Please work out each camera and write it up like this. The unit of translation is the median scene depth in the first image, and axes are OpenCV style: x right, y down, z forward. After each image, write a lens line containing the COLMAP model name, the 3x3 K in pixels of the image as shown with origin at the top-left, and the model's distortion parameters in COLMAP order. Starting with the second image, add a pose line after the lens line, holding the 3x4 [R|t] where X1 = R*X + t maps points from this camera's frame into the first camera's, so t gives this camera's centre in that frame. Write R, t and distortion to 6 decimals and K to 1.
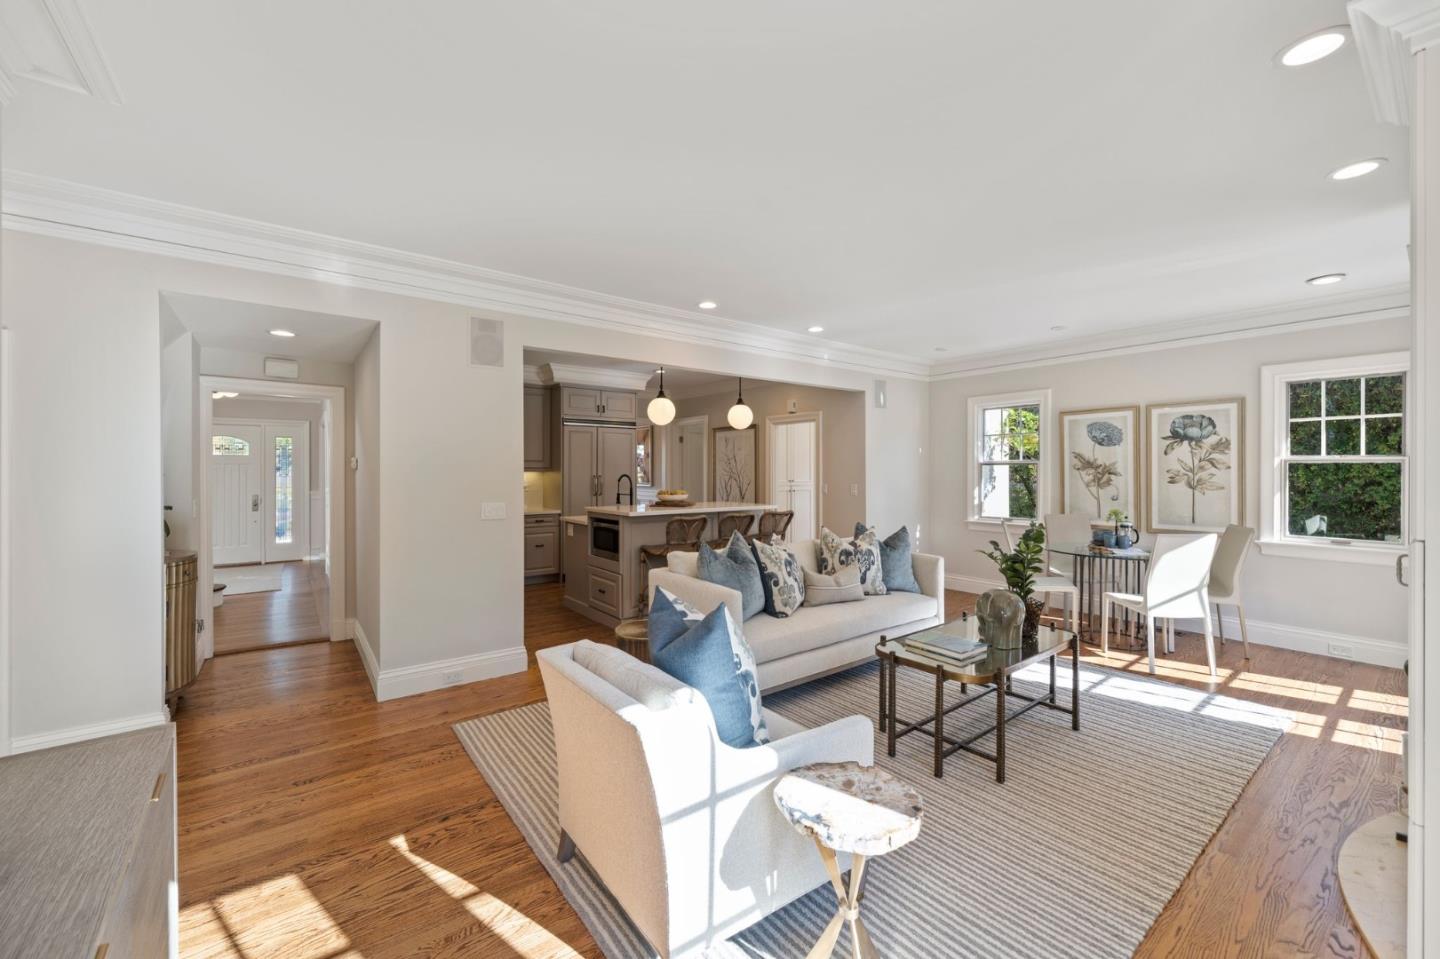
lens RADIAL K [[563.1, 0, 720.0], [0, 563.1, 479.5], [0, 0, 1]] dist [-0.014225, -0.000011]
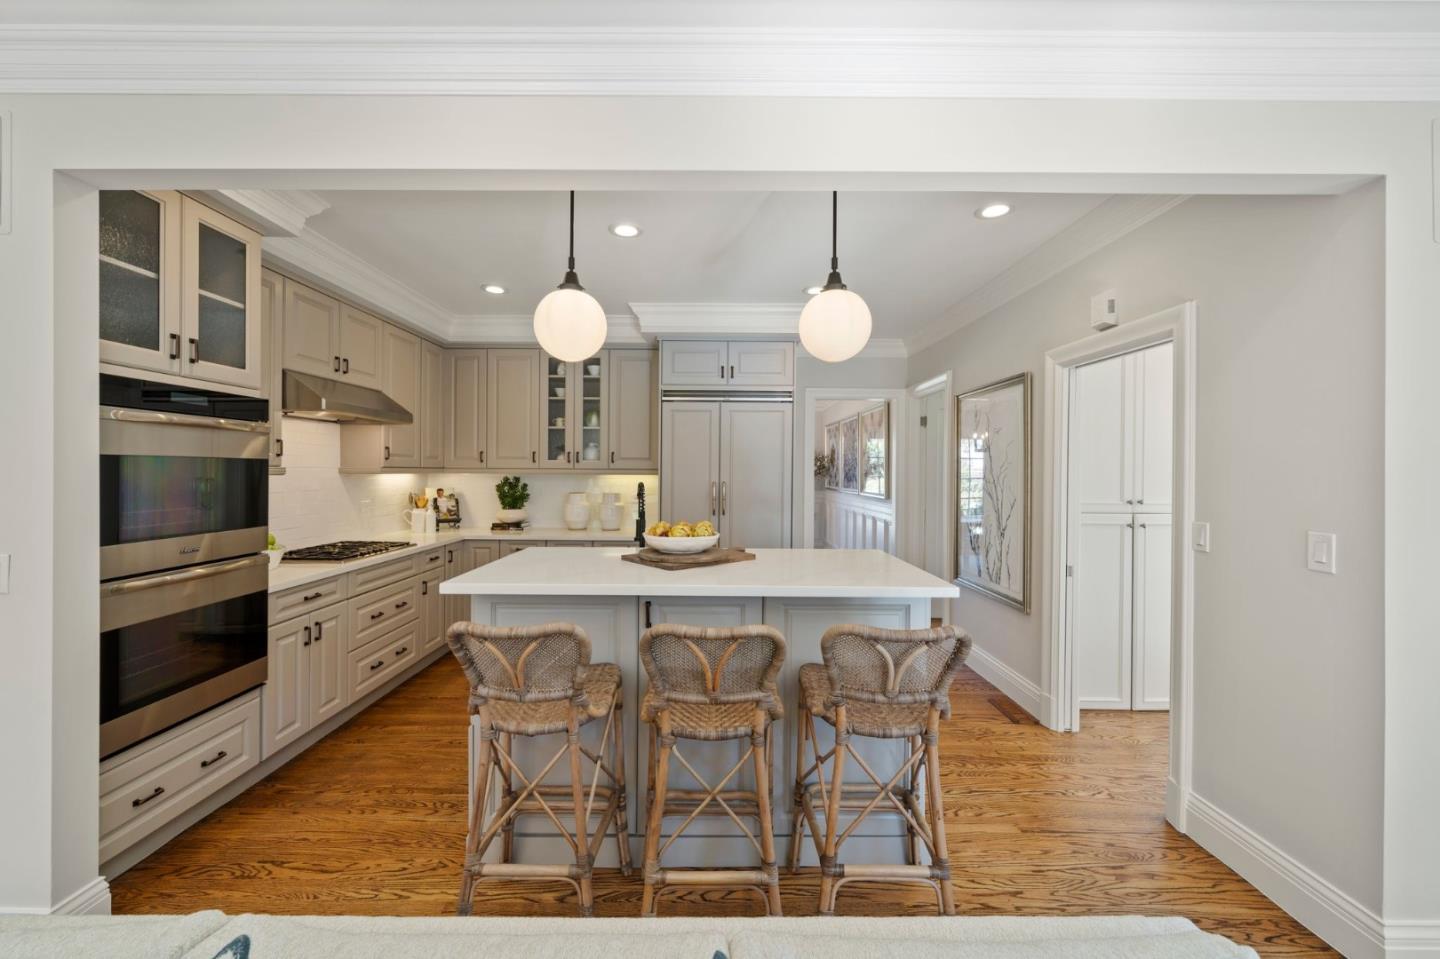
lens RADIAL K [[563.1, 0, 720.0], [0, 563.1, 479.5], [0, 0, 1]] dist [-0.014225, -0.000011]
pose [[0.798566, 0.012087, -0.601786, 0.148842], [-0.016243, 0.999867, -0.001472, -0.010614], [0.601688, 0.010950, 0.798656, 0.540708]]
